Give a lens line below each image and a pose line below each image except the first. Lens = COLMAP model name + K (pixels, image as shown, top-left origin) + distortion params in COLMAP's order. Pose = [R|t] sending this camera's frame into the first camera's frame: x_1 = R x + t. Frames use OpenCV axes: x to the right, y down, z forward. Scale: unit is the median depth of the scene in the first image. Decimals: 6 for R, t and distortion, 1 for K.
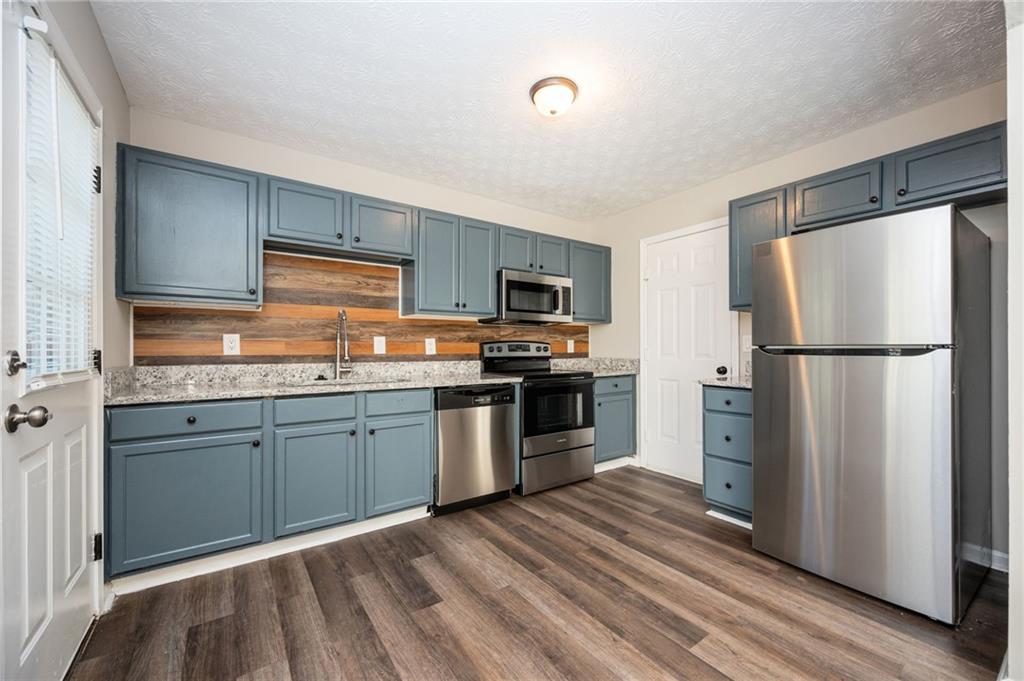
lens RADIAL K [[410.1, 0, 518.1], [0, 410.1, 347.1], [0, 0, 1]] dist [-0.000052, -0.000029]
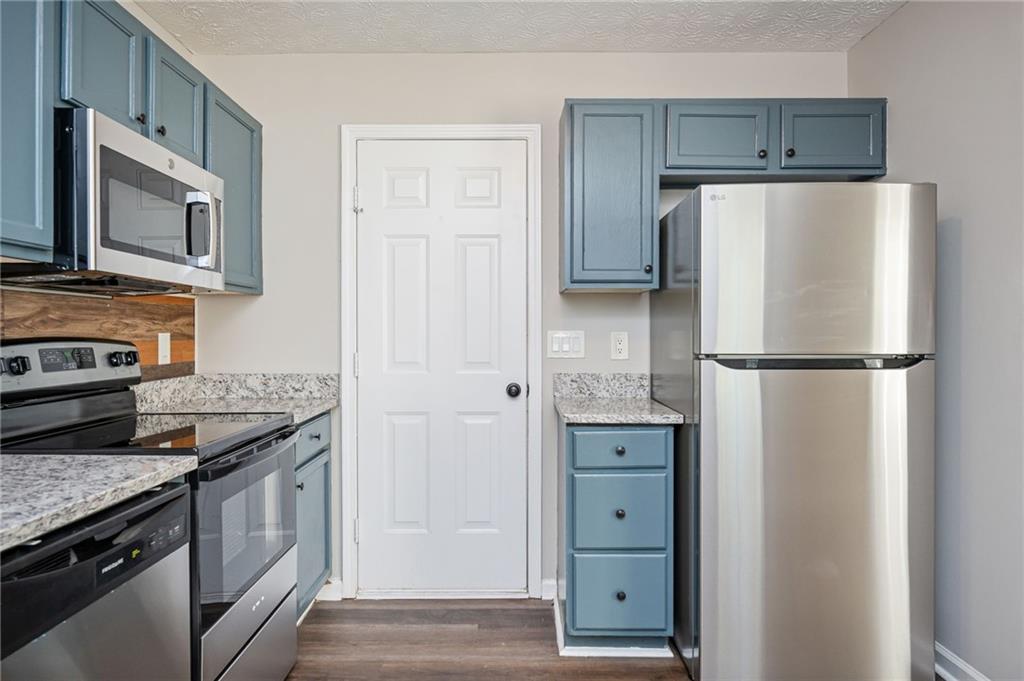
lens RADIAL K [[668.3, 0, 512.0], [0, 668.3, 340.5], [0, 0, 1]] dist [-0.000490, -0.000062]
pose [[0.580255, -0.006417, 0.814410, -0.276030], [-0.003420, 0.999941, 0.010316, -0.023899], [-0.814428, -0.008771, 0.580199, 0.477580]]
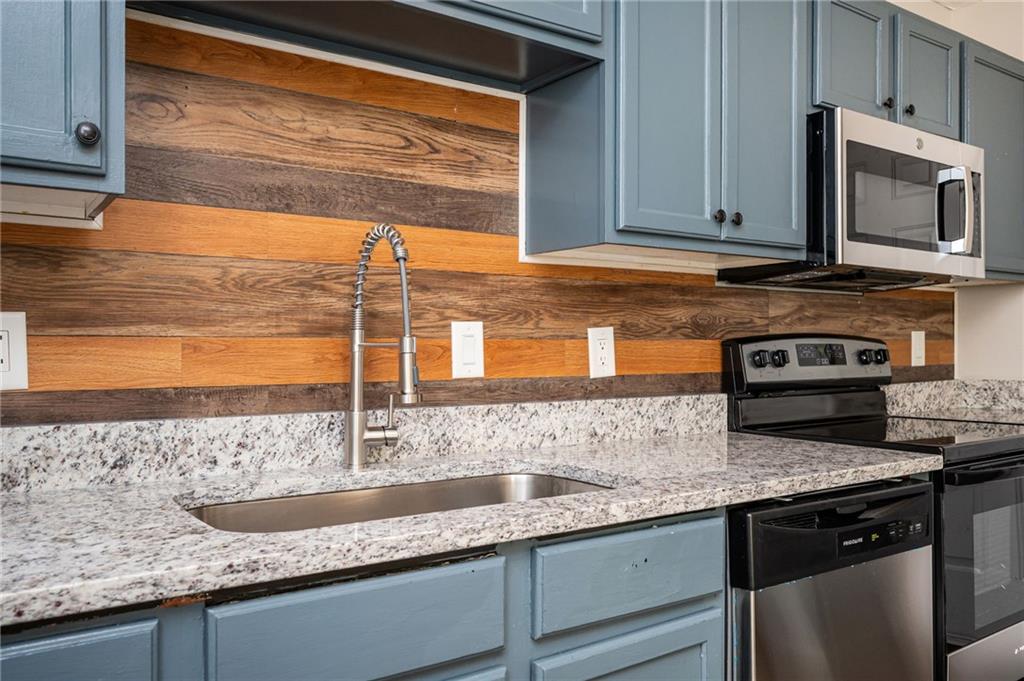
lens RADIAL K [[808.1, 0, 511.5], [0, 808.1, 343.8], [0, 0, 1]] dist [-0.003025, -0.000266]
pose [[0.999928, -0.003032, -0.011598, -0.296651], [0.003007, 0.999993, -0.002202, -0.007519], [0.011605, 0.002167, 0.999930, 0.396803]]
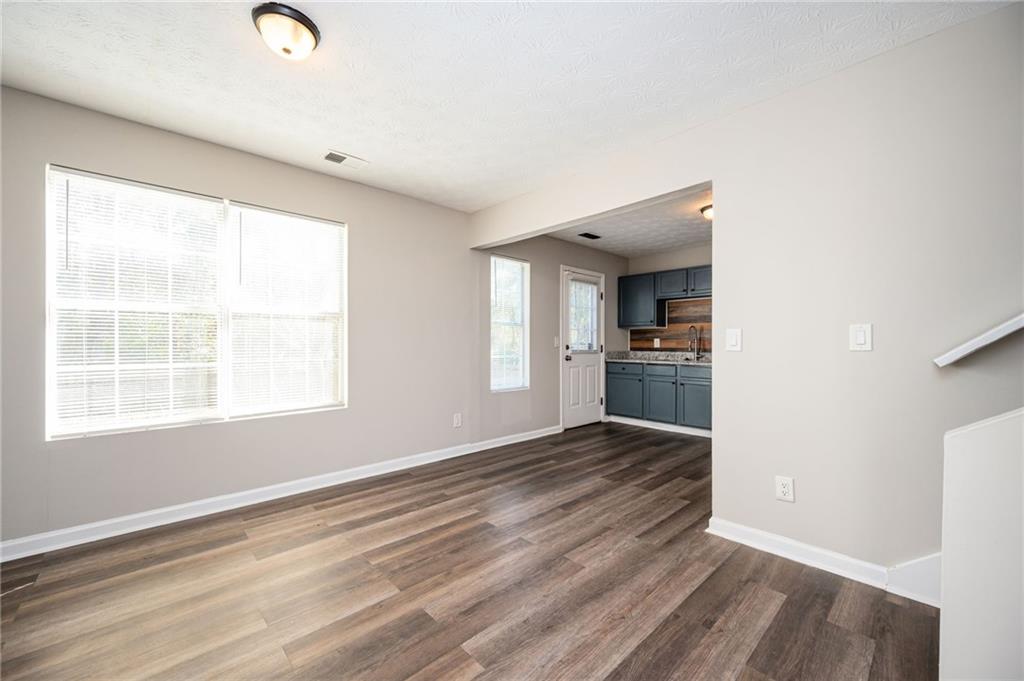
lens RADIAL K [[410.1, 0, 518.1], [0, 410.1, 347.1], [0, 0, 1]] dist [-0.000052, -0.000029]
pose [[0.144170, 0.009805, -0.989504, 1.259004], [0.003482, 0.999940, 0.010415, -0.008109], [0.989547, -0.004947, 0.144127, -0.110032]]
